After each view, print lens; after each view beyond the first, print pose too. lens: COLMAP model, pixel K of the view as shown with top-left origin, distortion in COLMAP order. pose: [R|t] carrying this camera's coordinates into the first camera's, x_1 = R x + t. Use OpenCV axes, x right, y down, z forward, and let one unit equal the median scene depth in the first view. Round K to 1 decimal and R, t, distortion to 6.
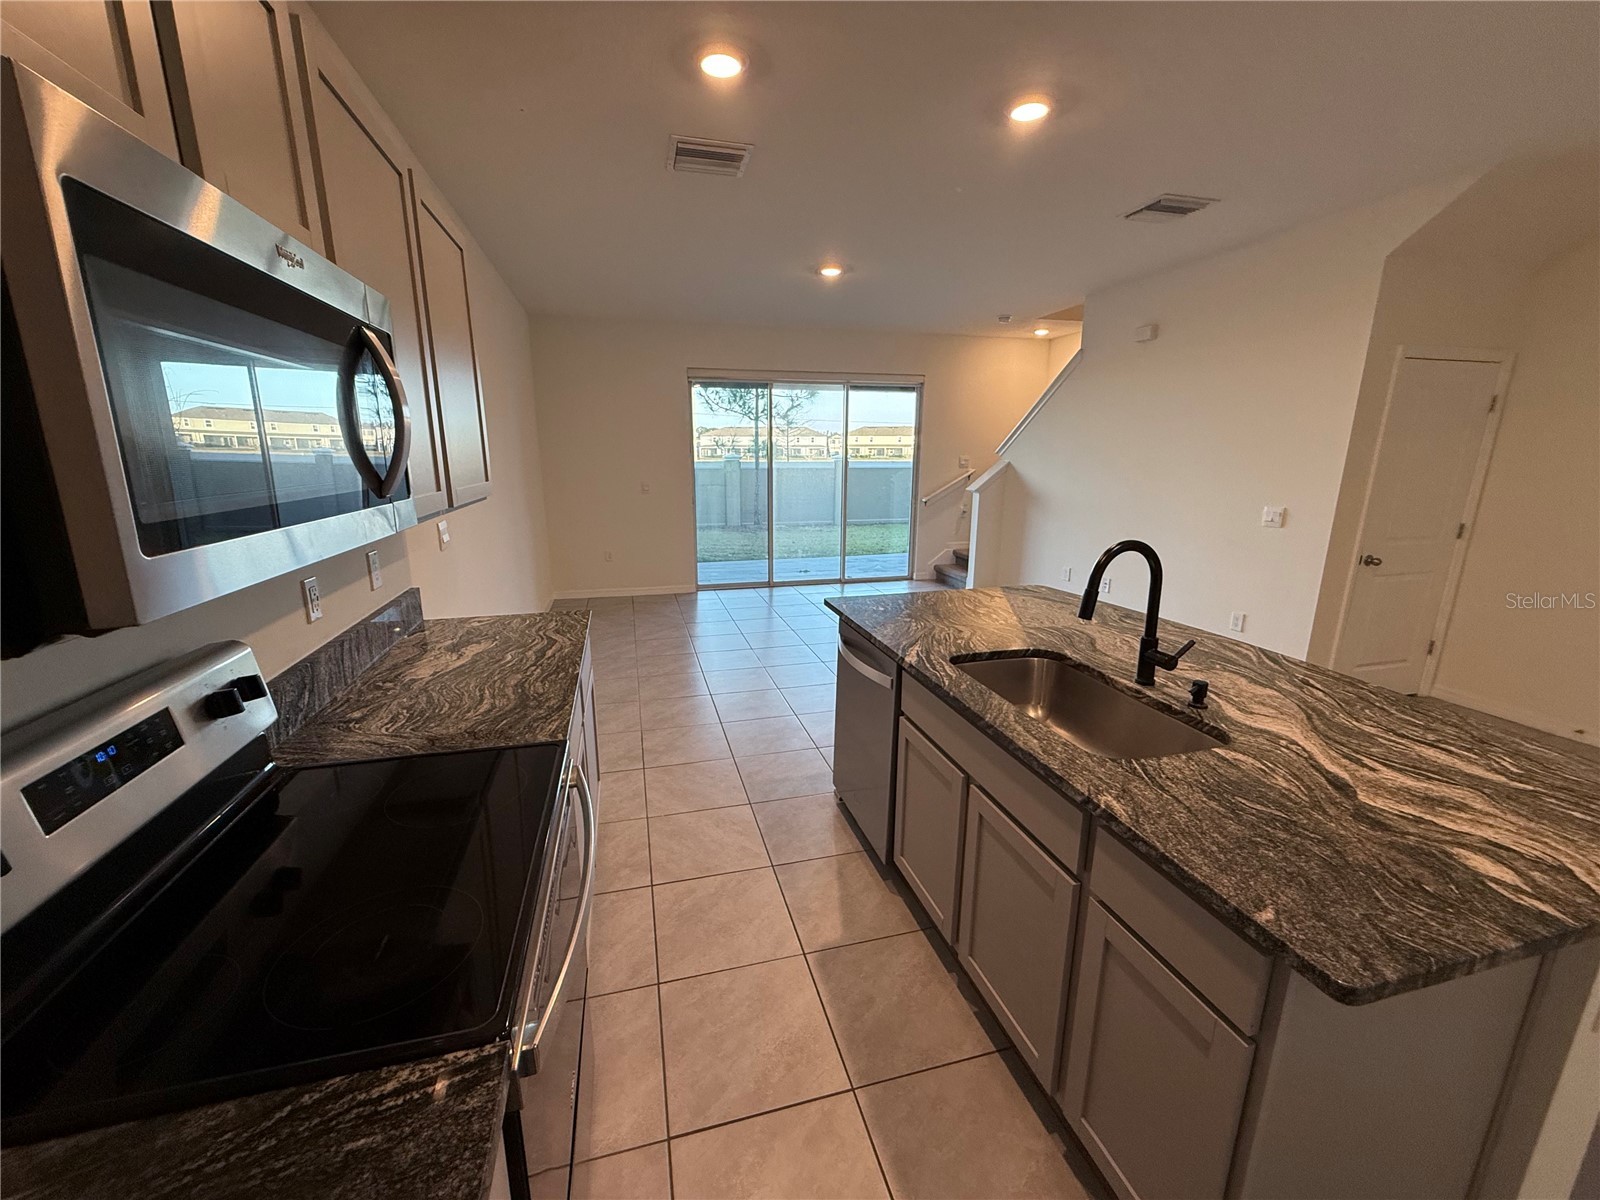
lens RADIAL K [[636.3, 0, 796.7], [0, 636.3, 599.5], [0, 0, 1]] dist [-0.001433, 0.000166]
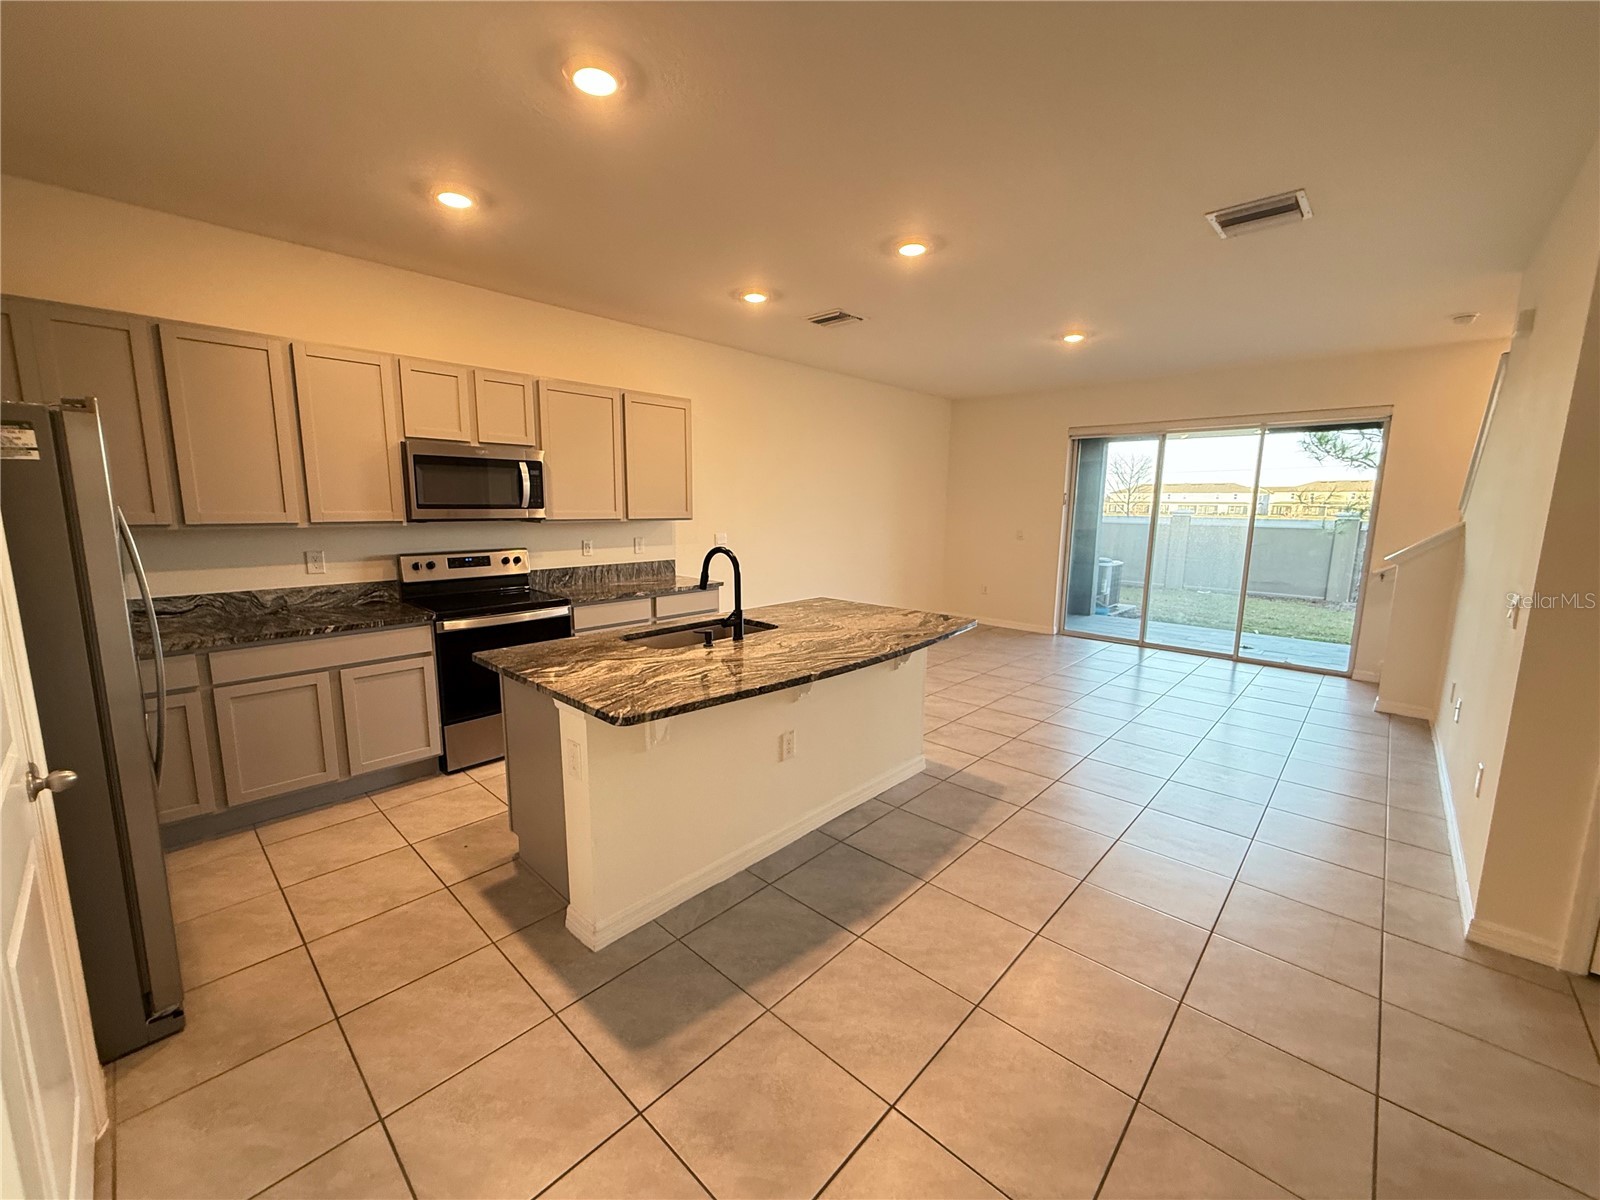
lens RADIAL K [[636.3, 0, 794.6], [0, 636.3, 599.4], [0, 0, 1]] dist [-0.001433, 0.000166]
pose [[0.528631, 0.135192, -0.838017, 1.861638], [-0.205161, 0.978316, 0.028407, -0.039067], [0.823686, 0.156911, 0.544904, 0.225648]]
